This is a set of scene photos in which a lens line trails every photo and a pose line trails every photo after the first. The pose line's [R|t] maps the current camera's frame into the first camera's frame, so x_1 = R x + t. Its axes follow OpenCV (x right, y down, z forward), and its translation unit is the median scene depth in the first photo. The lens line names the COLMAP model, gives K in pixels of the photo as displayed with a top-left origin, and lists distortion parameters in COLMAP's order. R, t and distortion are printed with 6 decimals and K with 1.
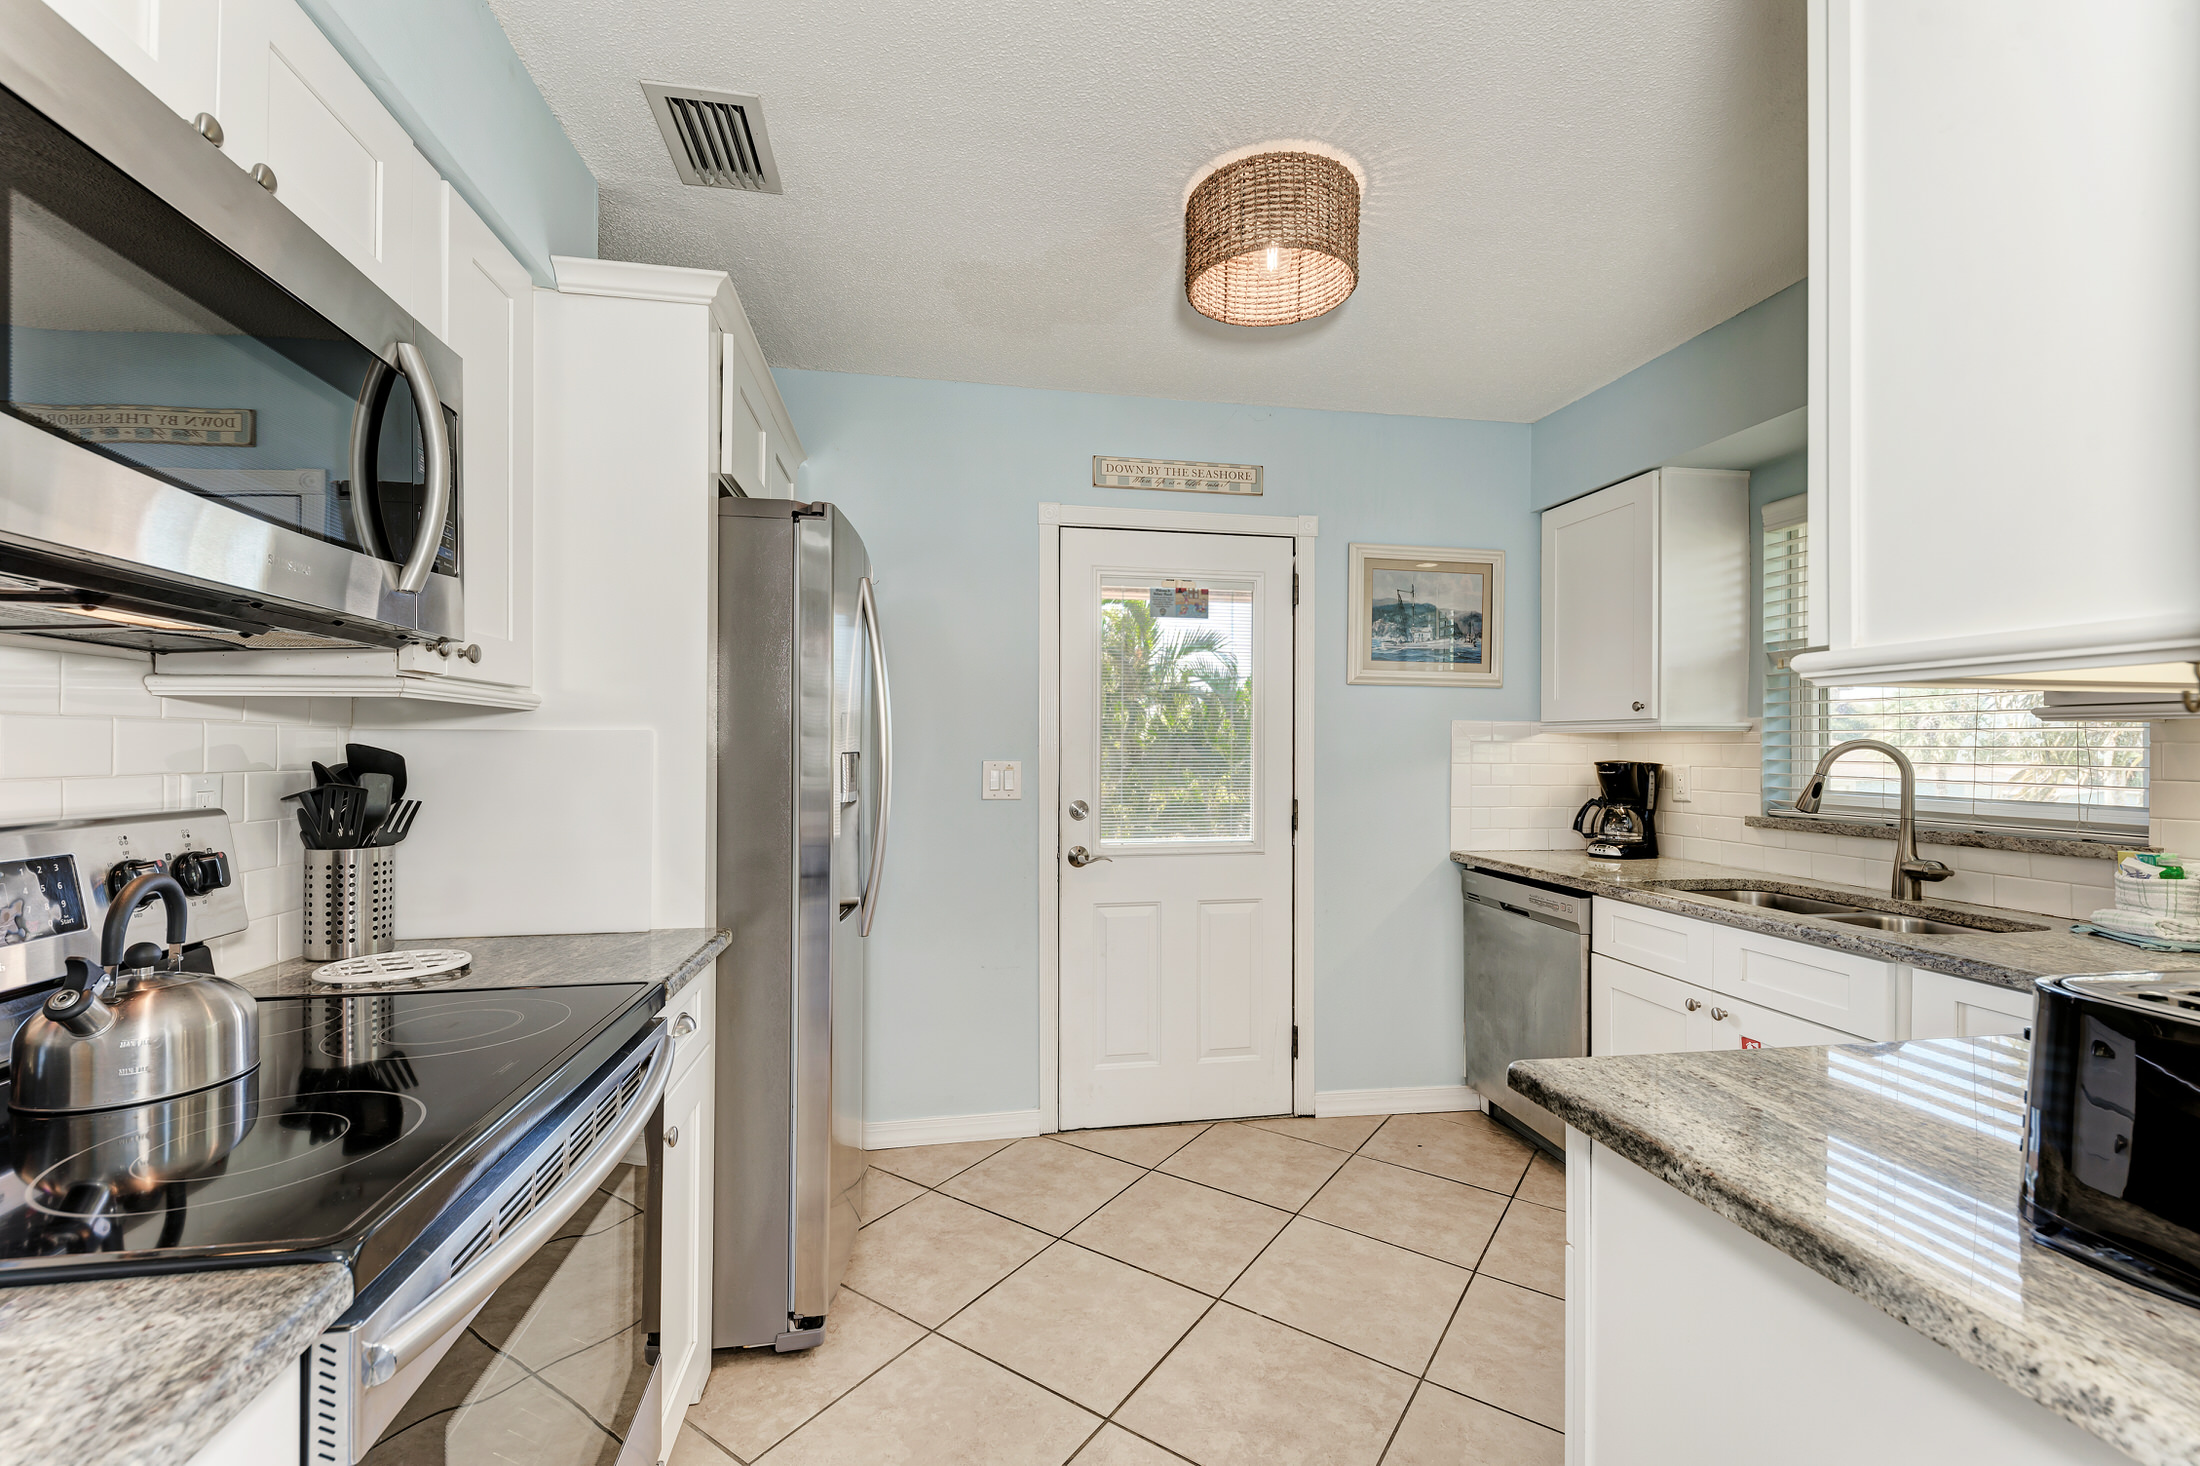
lens RADIAL K [[934.4, 0, 1098.5], [0, 934.4, 740.8], [0, 0, 1]] dist [0.011803, -0.003908]
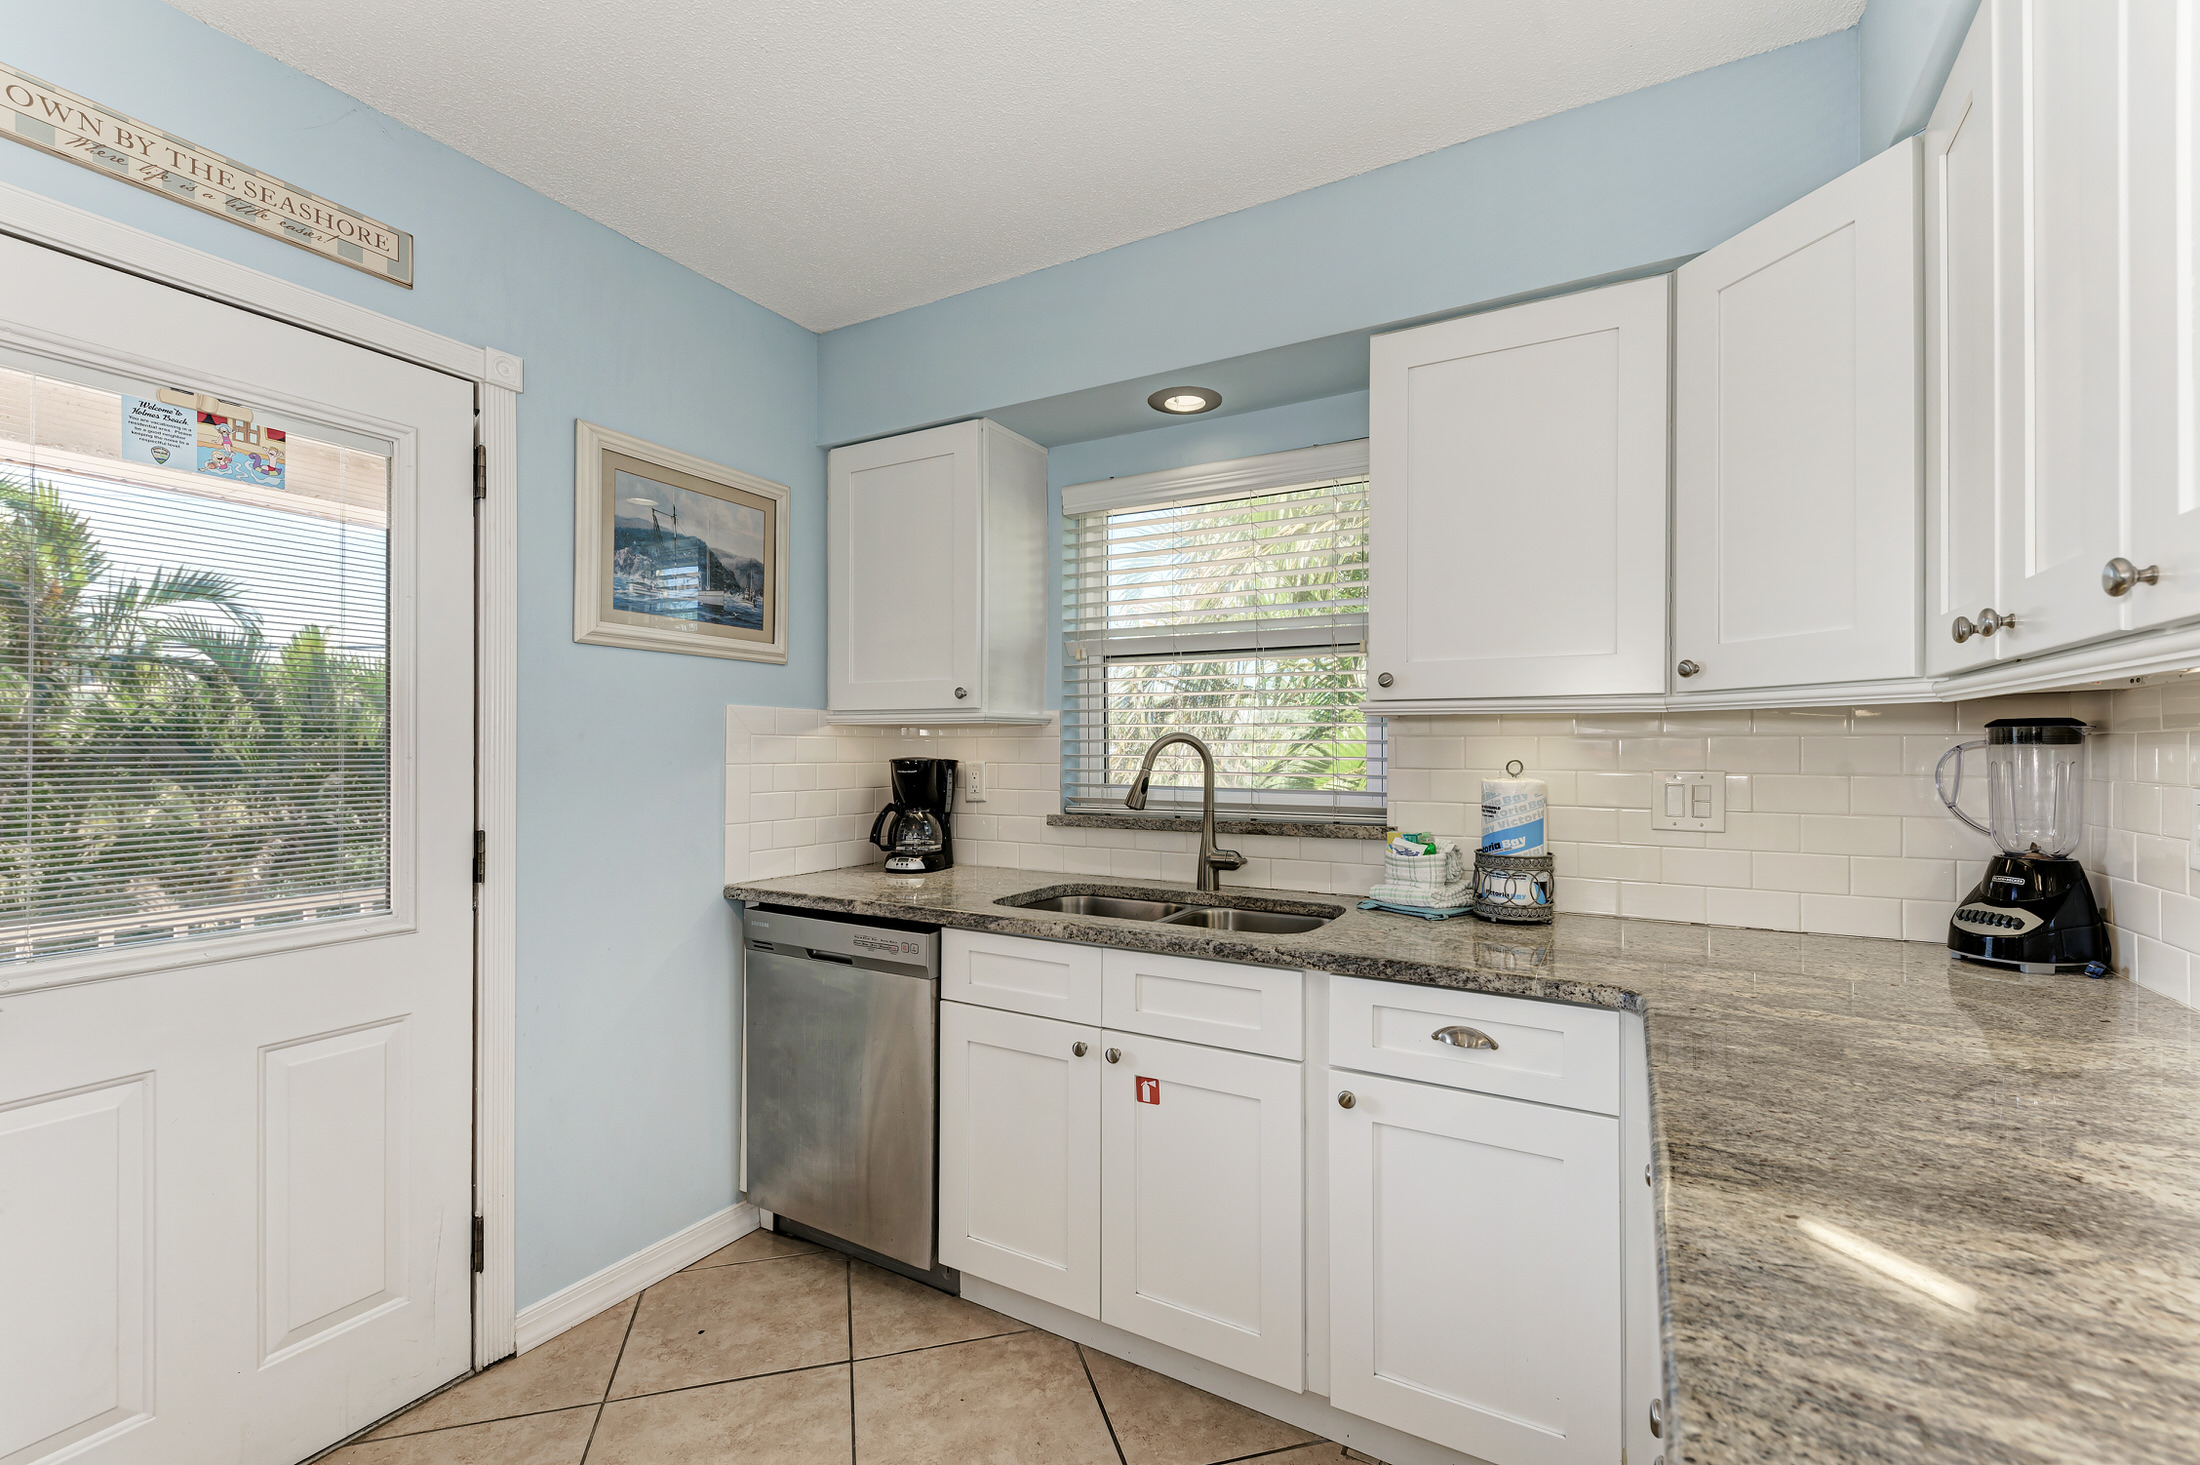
lens RADIAL K [[934.4, 0, 1103.1], [0, 934.4, 742.1], [0, 0, 1]] dist [0.011803, -0.003908]
pose [[0.633487, 0.000459, 0.773753, 0.002455], [-0.003336, 0.999992, 0.002138, 0.004943], [-0.773746, -0.003936, 0.633484, 0.332474]]
